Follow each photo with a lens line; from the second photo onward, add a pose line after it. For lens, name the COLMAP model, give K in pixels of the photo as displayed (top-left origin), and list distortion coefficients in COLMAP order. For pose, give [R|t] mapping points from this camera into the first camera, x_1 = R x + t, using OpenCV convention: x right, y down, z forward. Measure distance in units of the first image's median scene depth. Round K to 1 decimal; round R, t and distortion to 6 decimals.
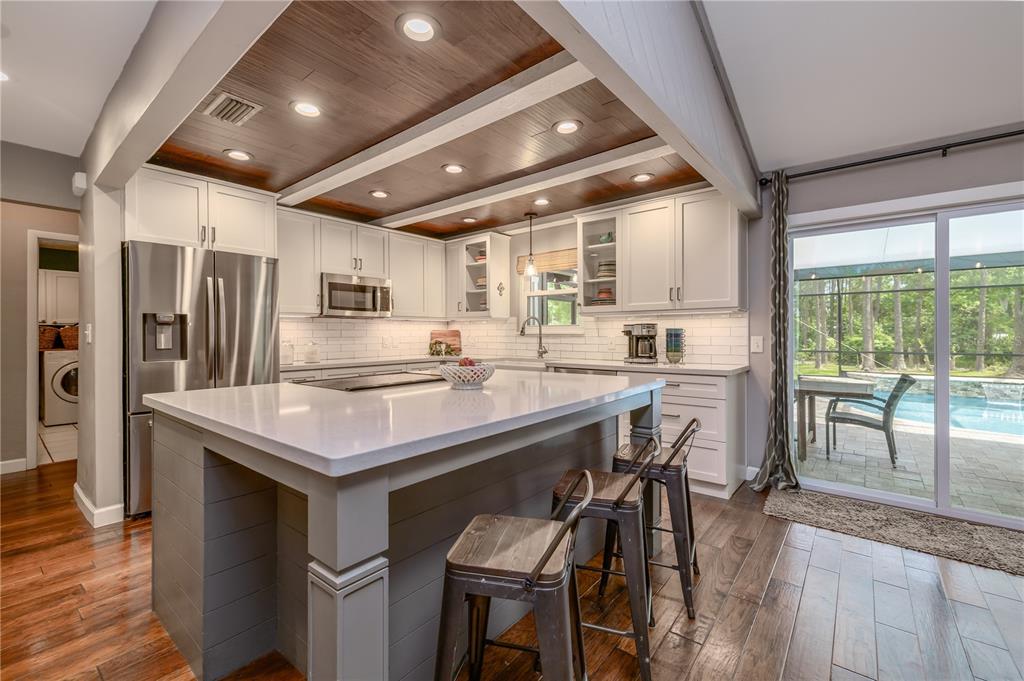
lens RADIAL K [[428.2, 0, 494.4], [0, 428.2, 346.5], [0, 0, 1]] dist [0.013195, 0.000068]
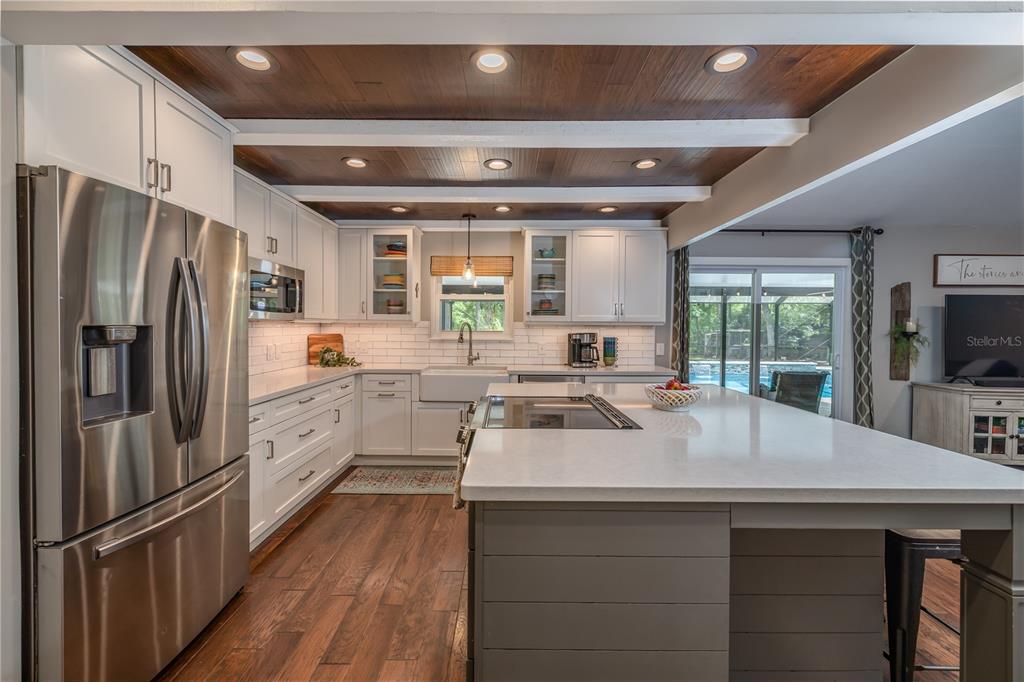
lens RADIAL K [[428.2, 0, 494.4], [0, 428.2, 347.0], [0, 0, 1]] dist [0.013195, 0.000068]
pose [[0.775224, -0.023836, 0.631237, -0.535866], [0.009201, 0.999608, 0.026446, -0.045213], [-0.631620, -0.014694, 0.775139, 0.247911]]
